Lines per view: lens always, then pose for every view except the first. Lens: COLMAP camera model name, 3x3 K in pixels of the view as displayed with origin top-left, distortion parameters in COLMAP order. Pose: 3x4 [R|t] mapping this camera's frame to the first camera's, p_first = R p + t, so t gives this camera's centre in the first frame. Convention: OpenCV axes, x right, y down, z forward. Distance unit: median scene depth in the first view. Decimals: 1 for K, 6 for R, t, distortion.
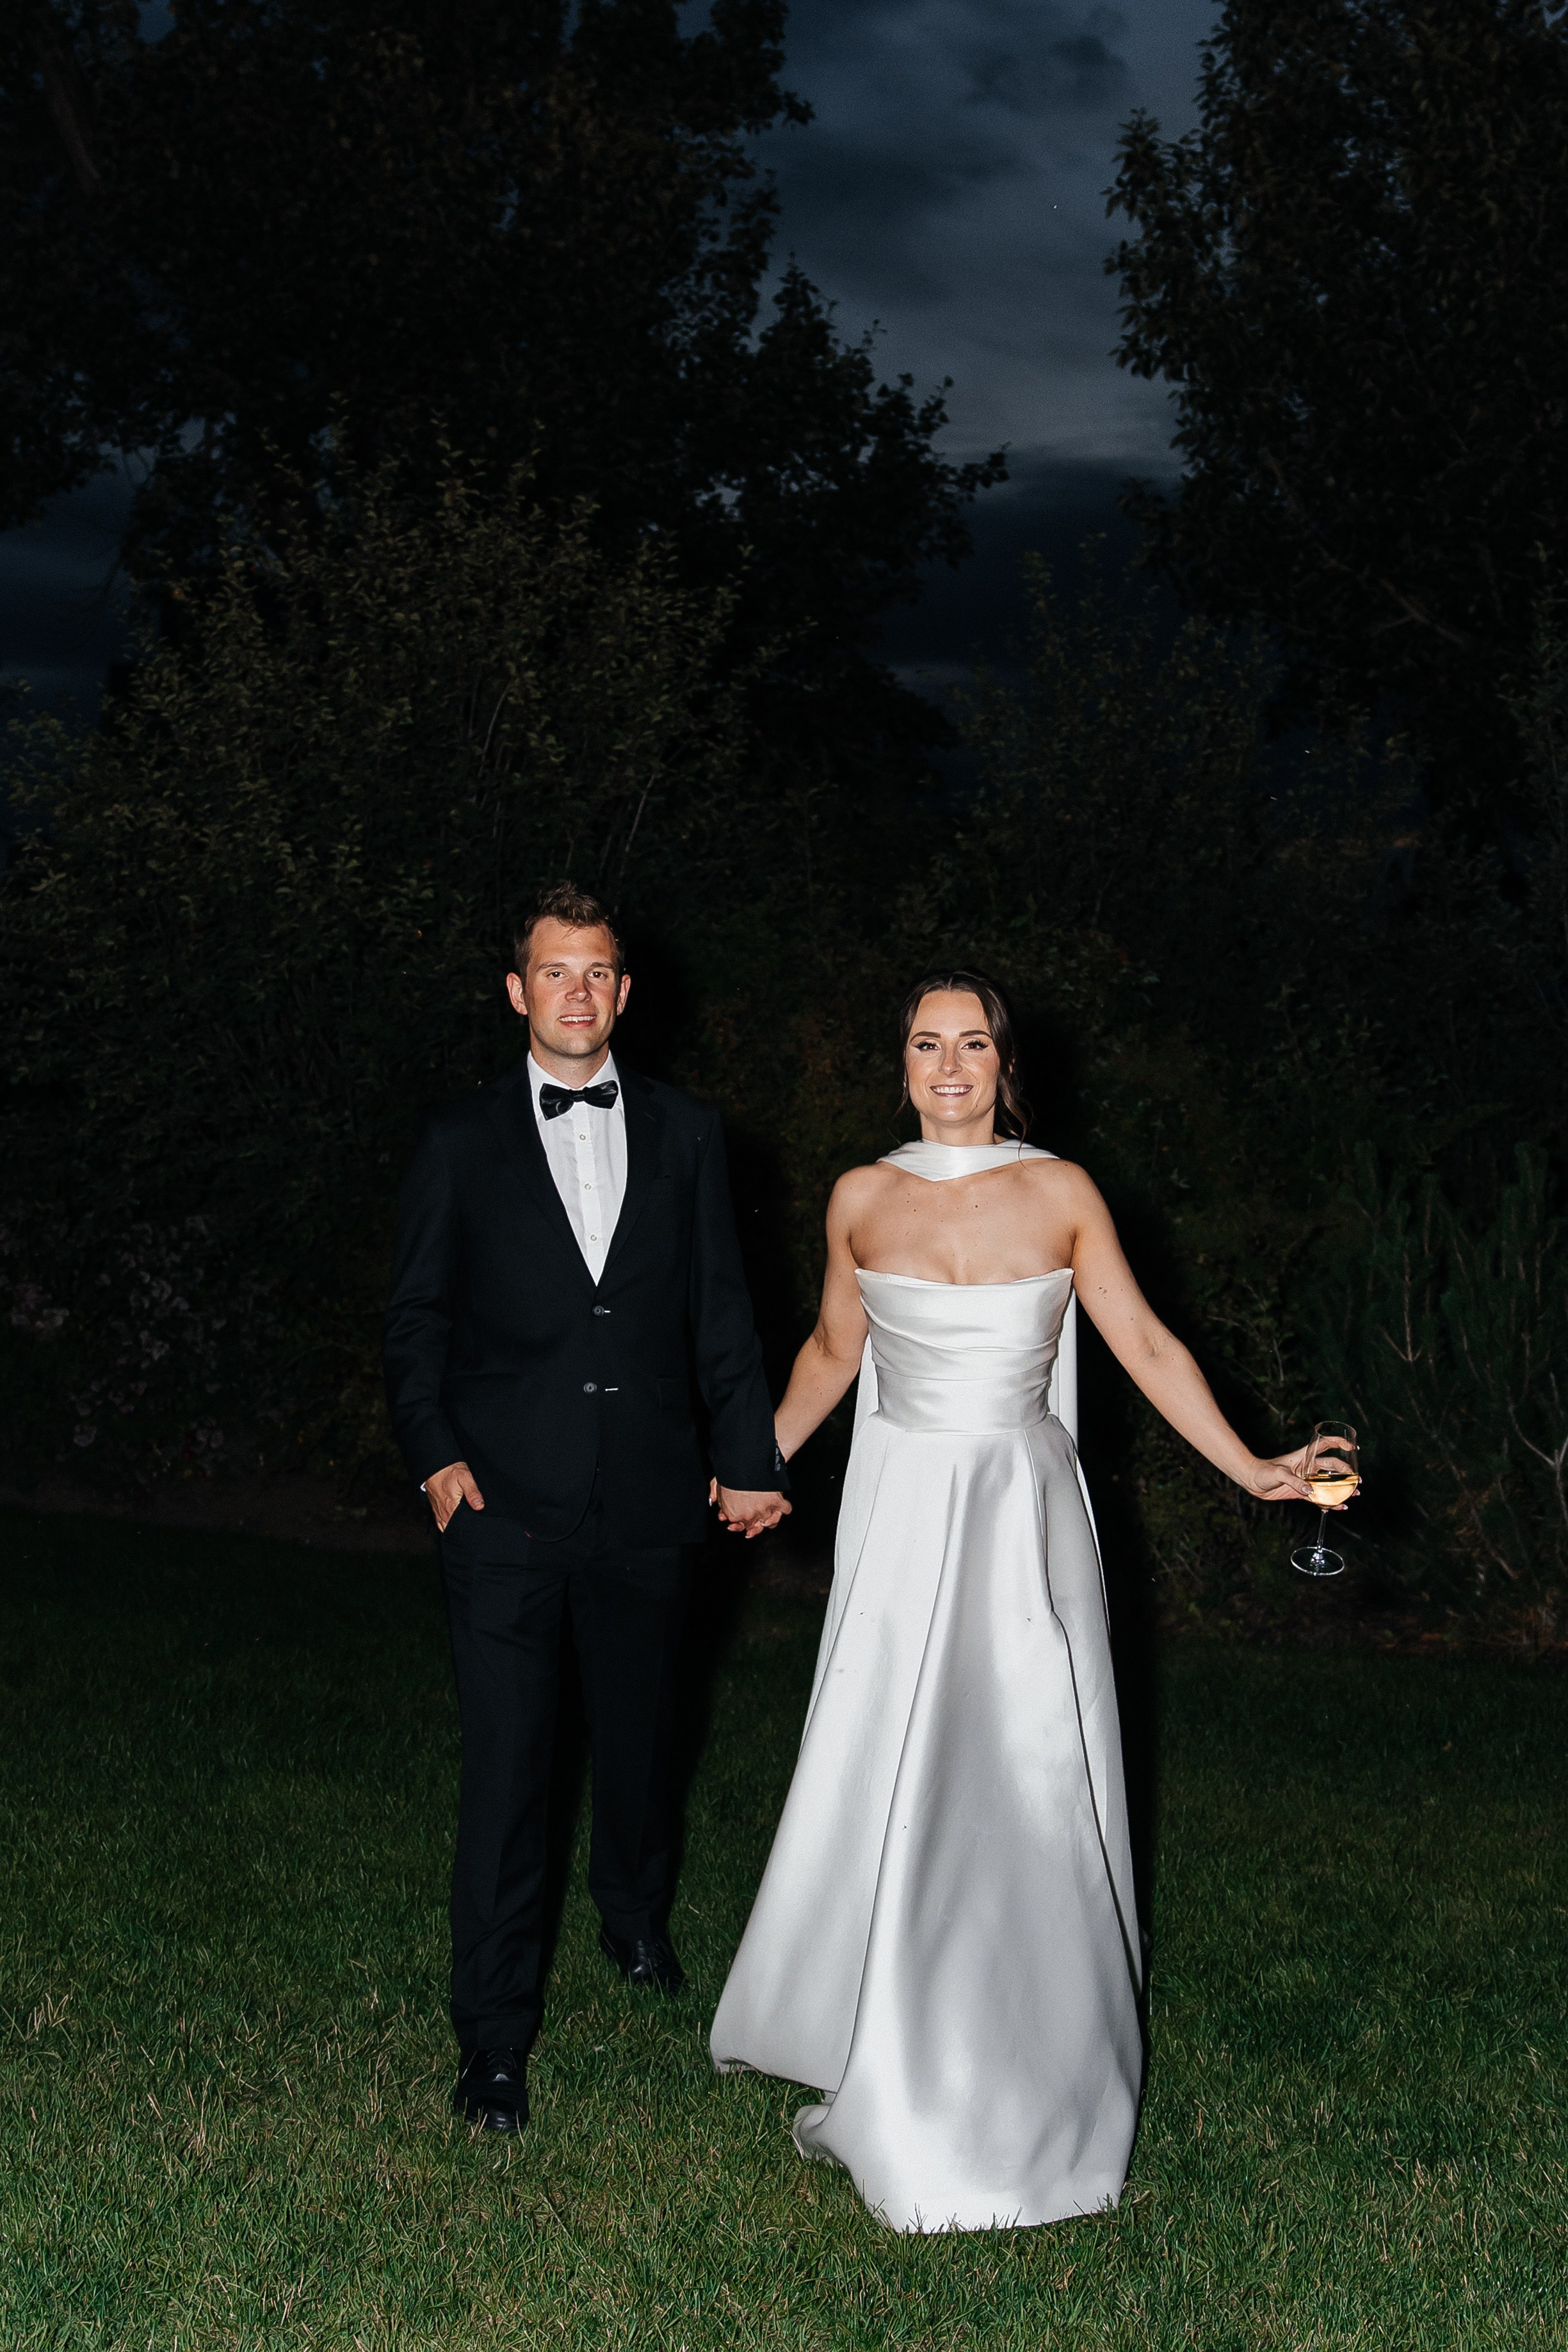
lens RADIAL K [[2942.4, 0, 784.0], [0, 2942.4, 1176.0], [0, 0, 1]] dist [0.044319, -0.320488]
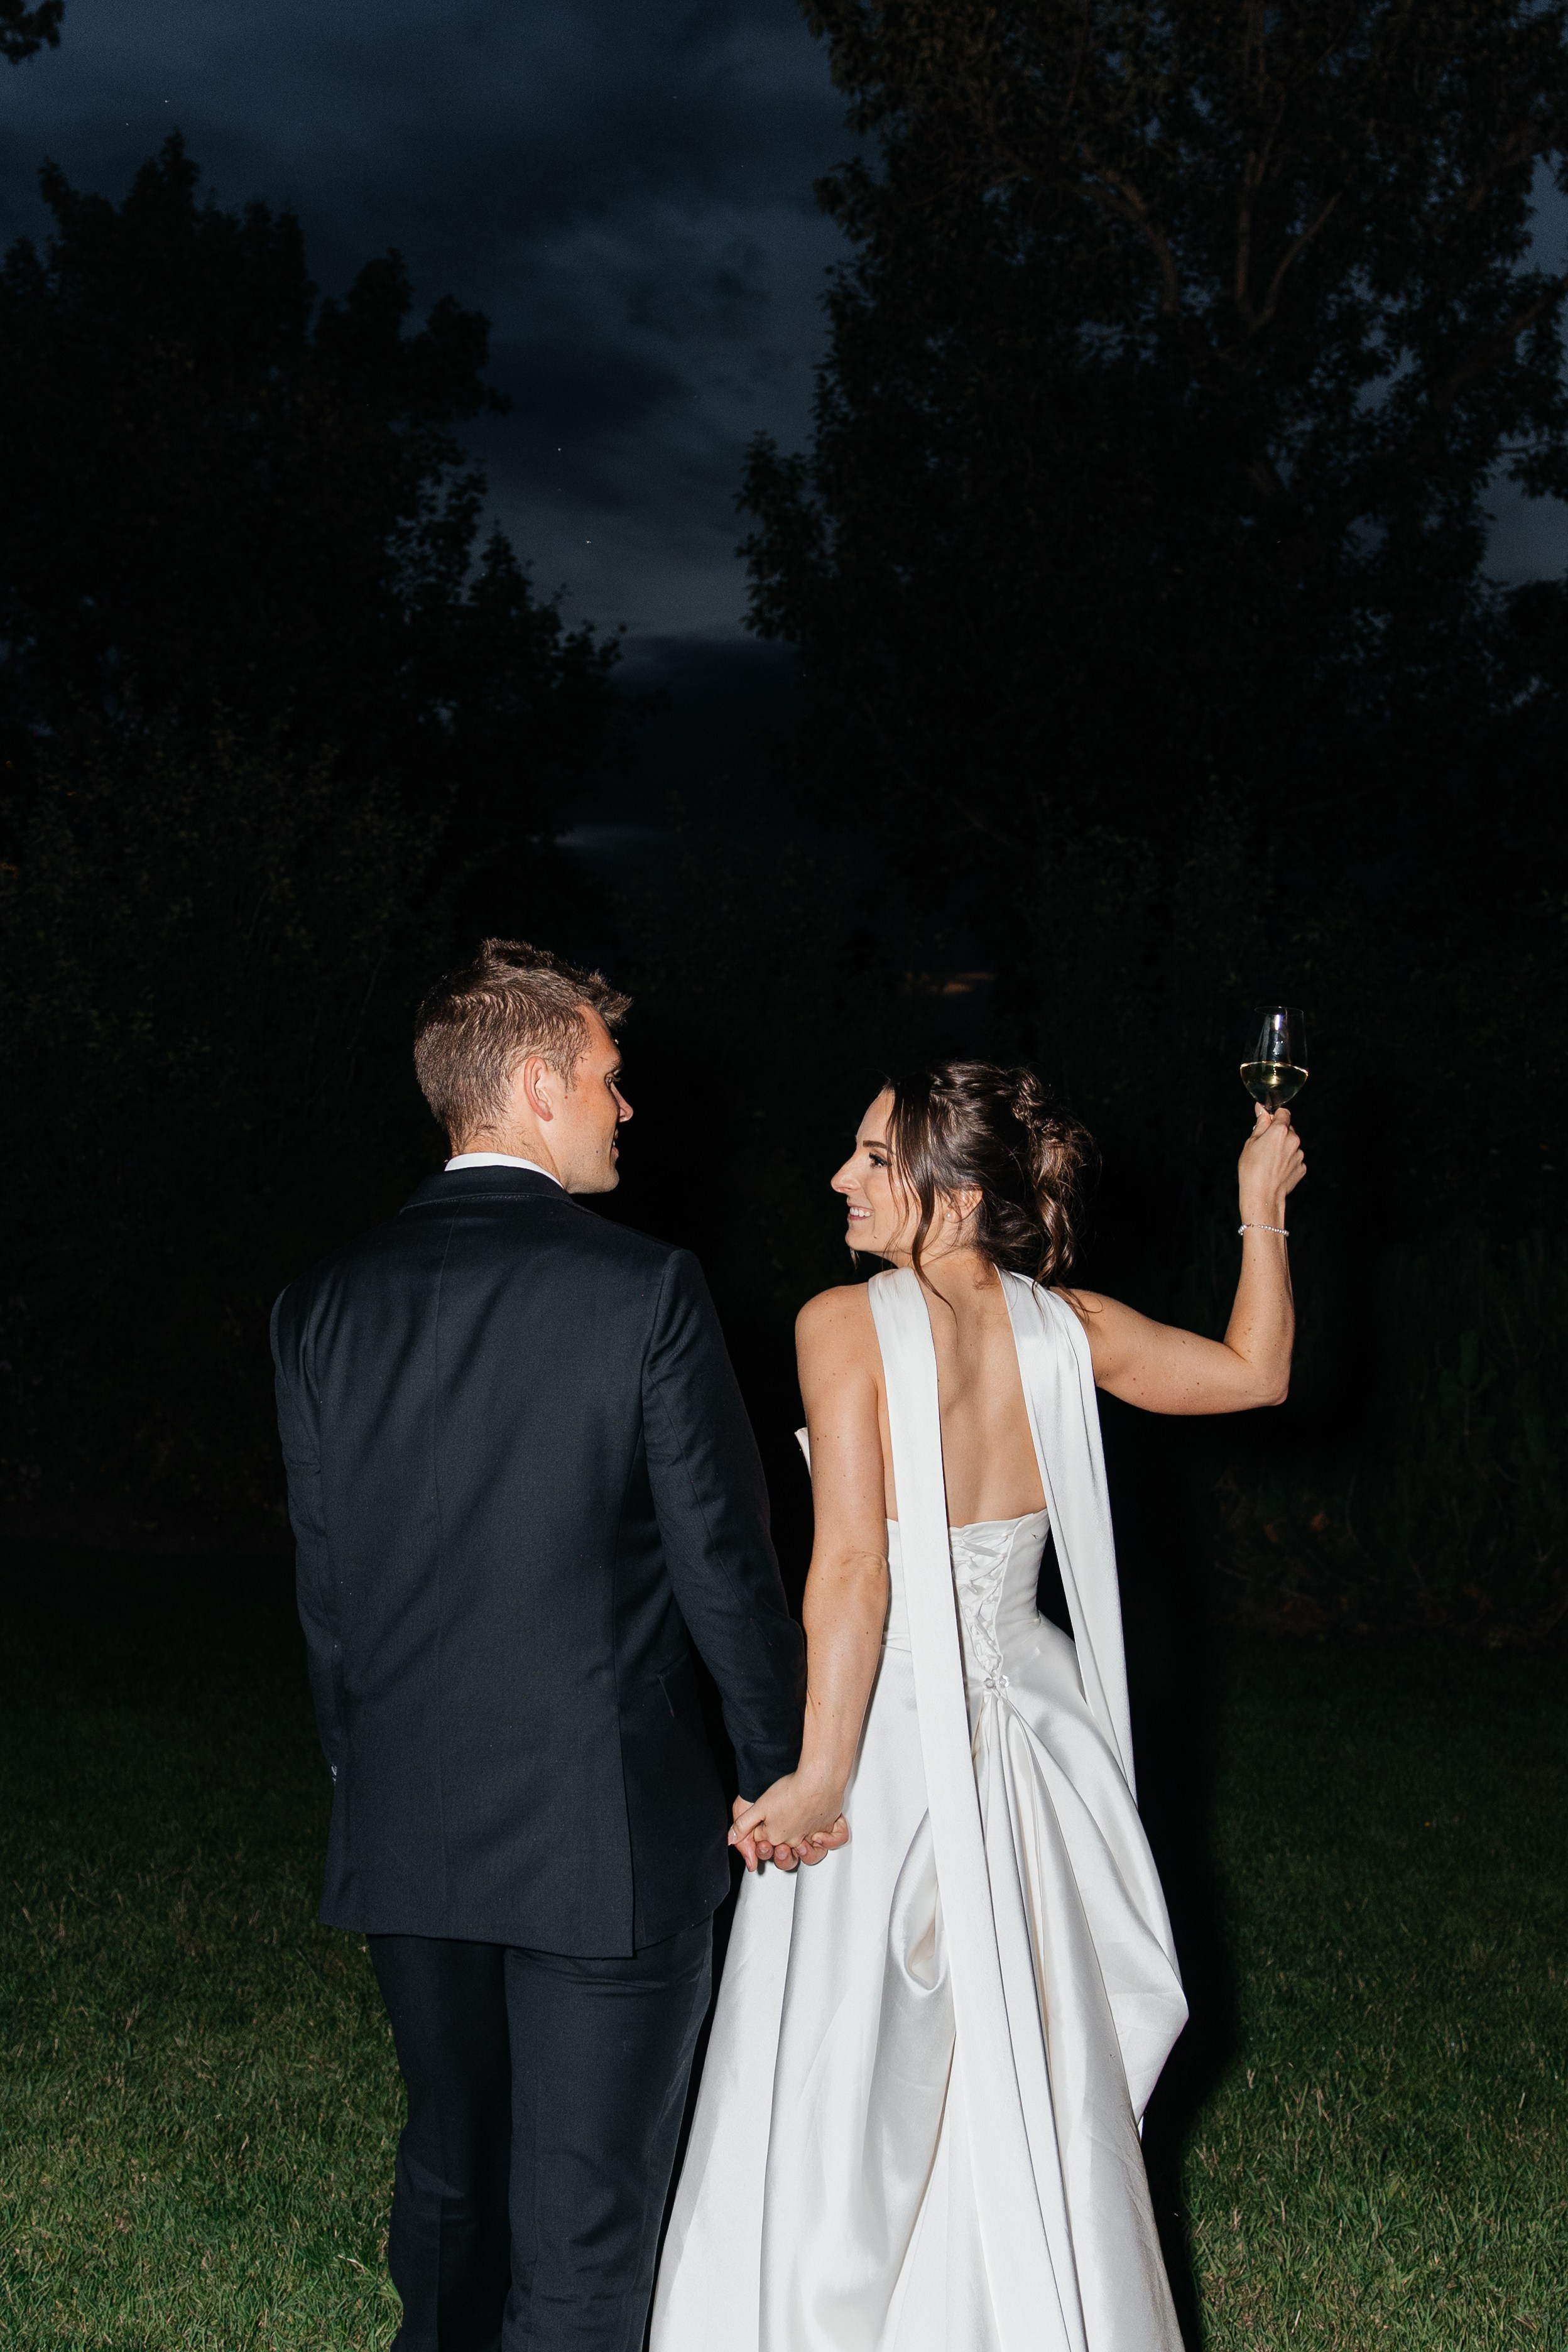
lens RADIAL K [[2449.9, 0, 784.0], [0, 2449.9, 1176.0], [0, 0, 1]] dist [0.186956, -0.652225]
pose [[0.993437, -0.003402, 0.114327, 0.007305], [0.006887, 0.999523, -0.030106, -0.004096], [-0.114170, 0.030696, 0.992987, -0.105881]]
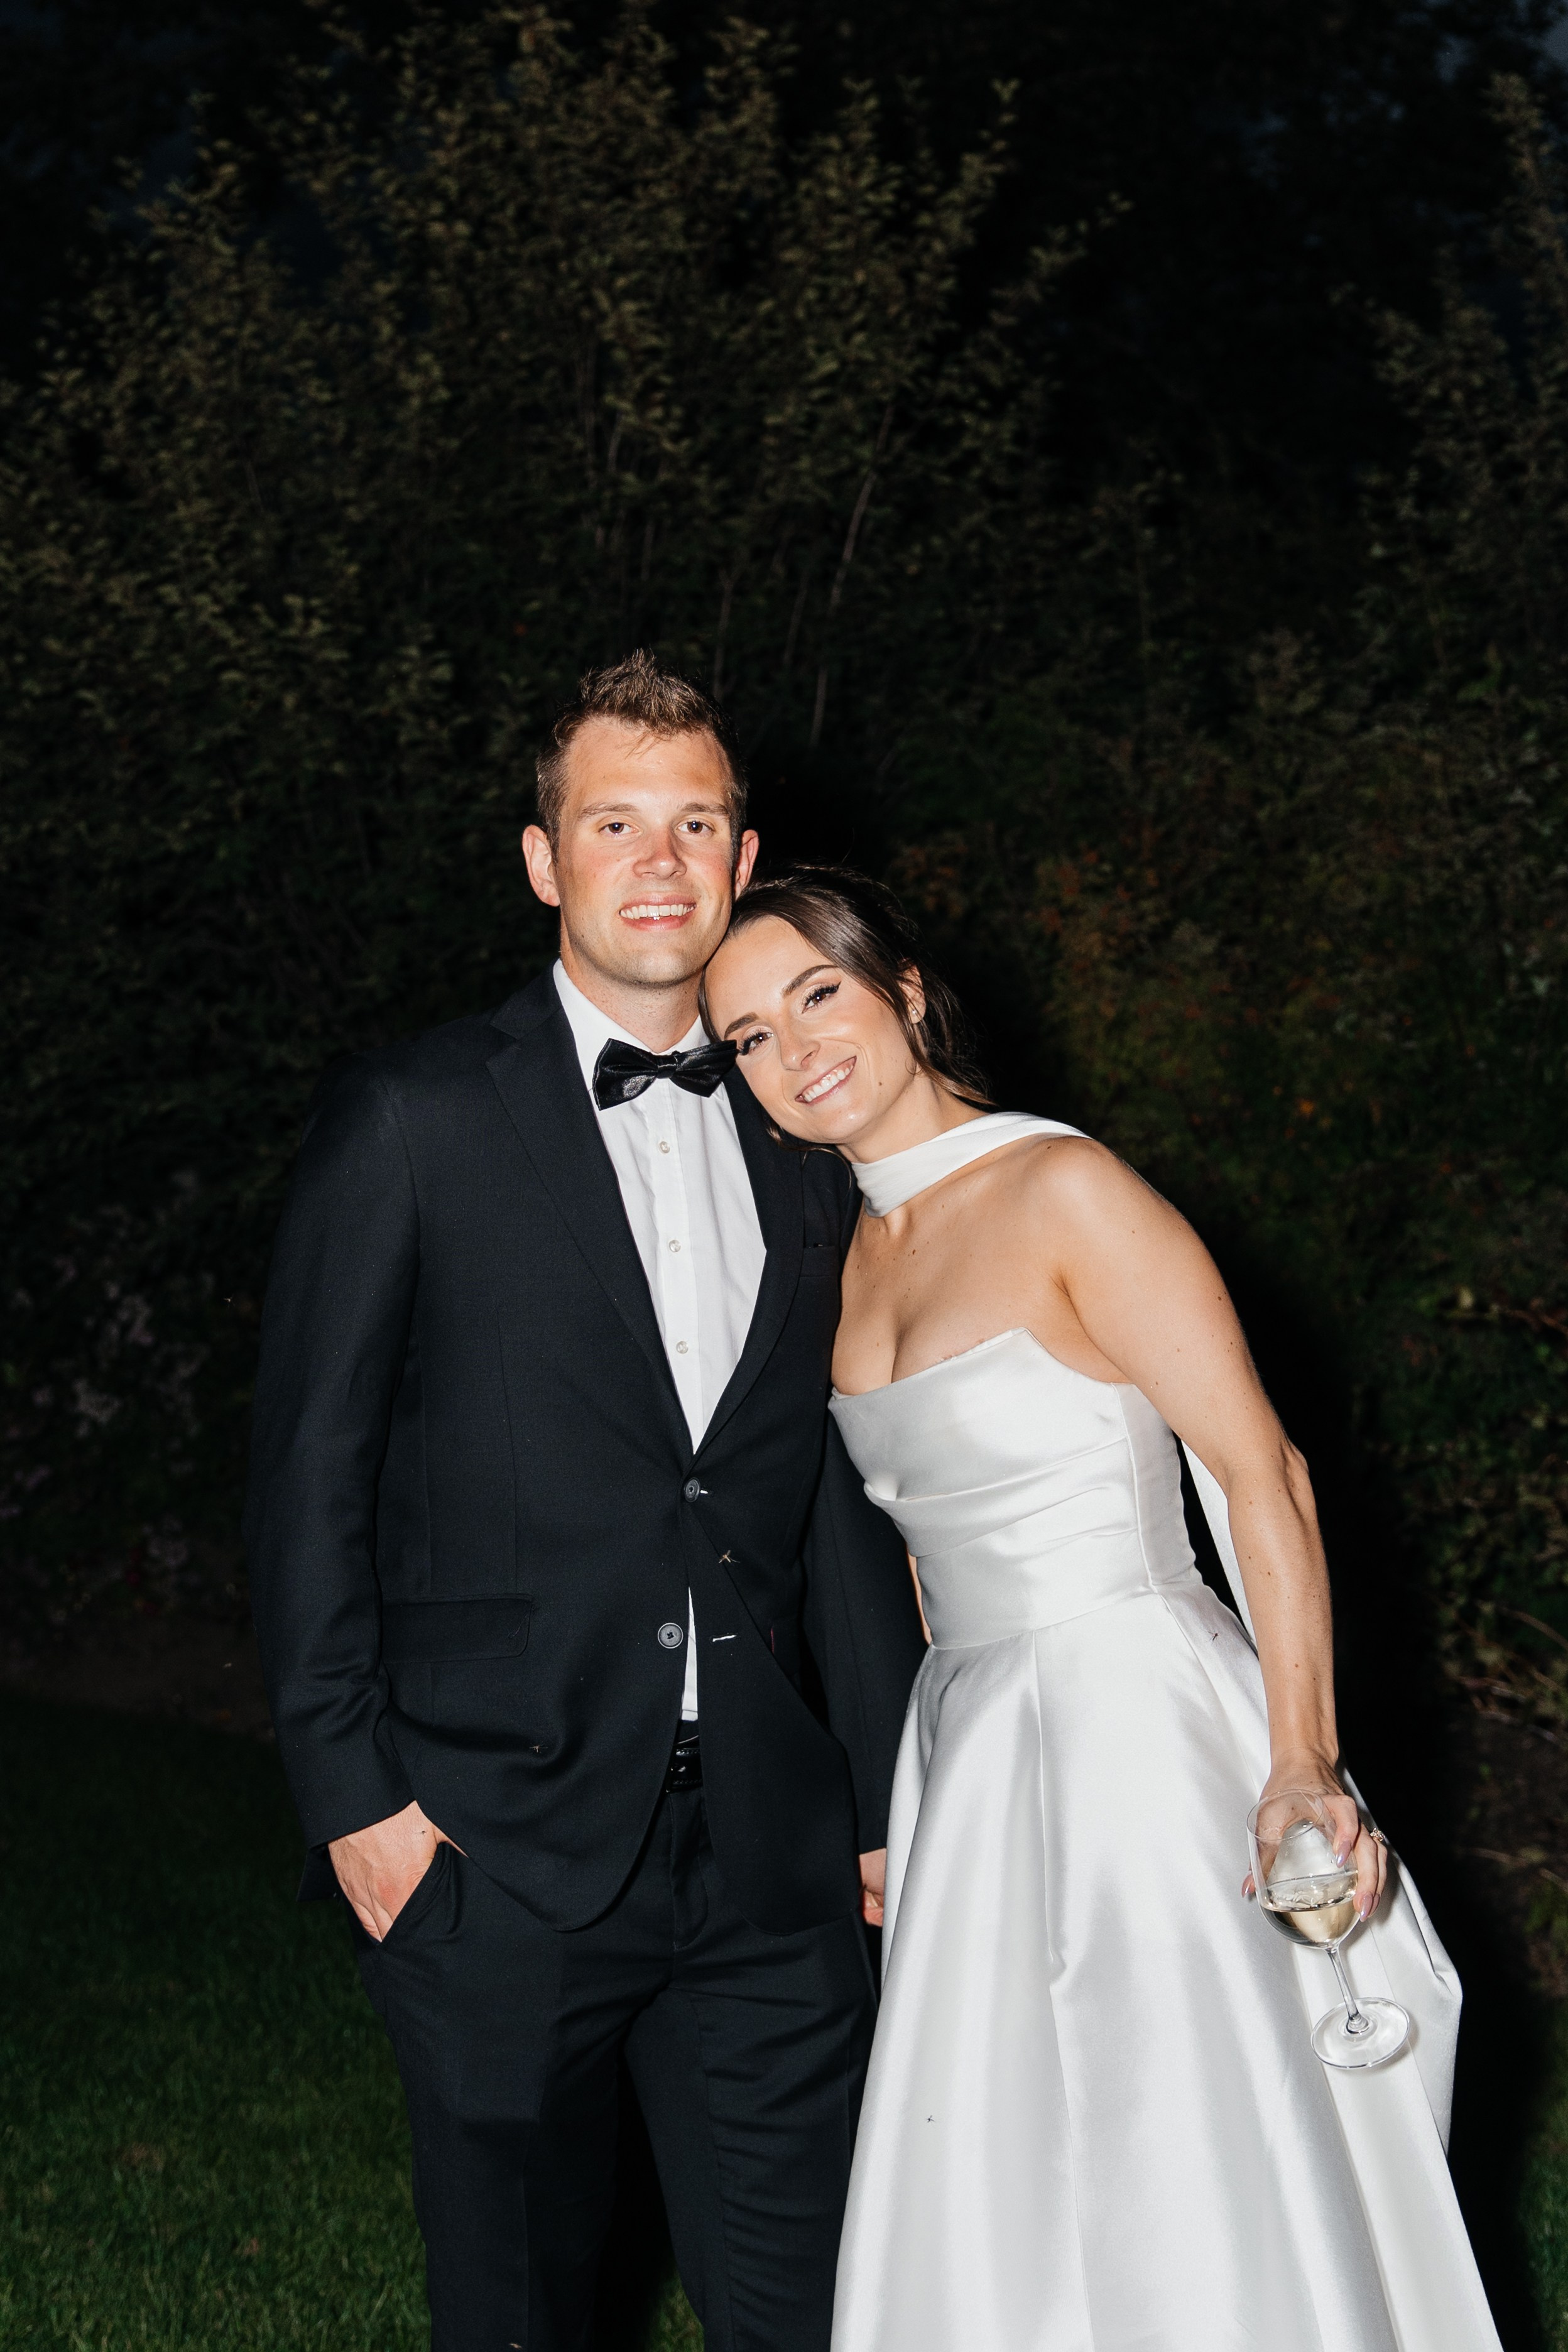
lens RADIAL K [[3589.1, 0, 784.0], [0, 3589.1, 1176.0], [0, 0, 1]] dist [0.093292, -1.029220]
pose [[0.978745, -0.006407, -0.204981, 0.089180], [0.012171, 0.999565, 0.026873, -0.010212], [0.204720, -0.028797, 0.978397, 0.258744]]
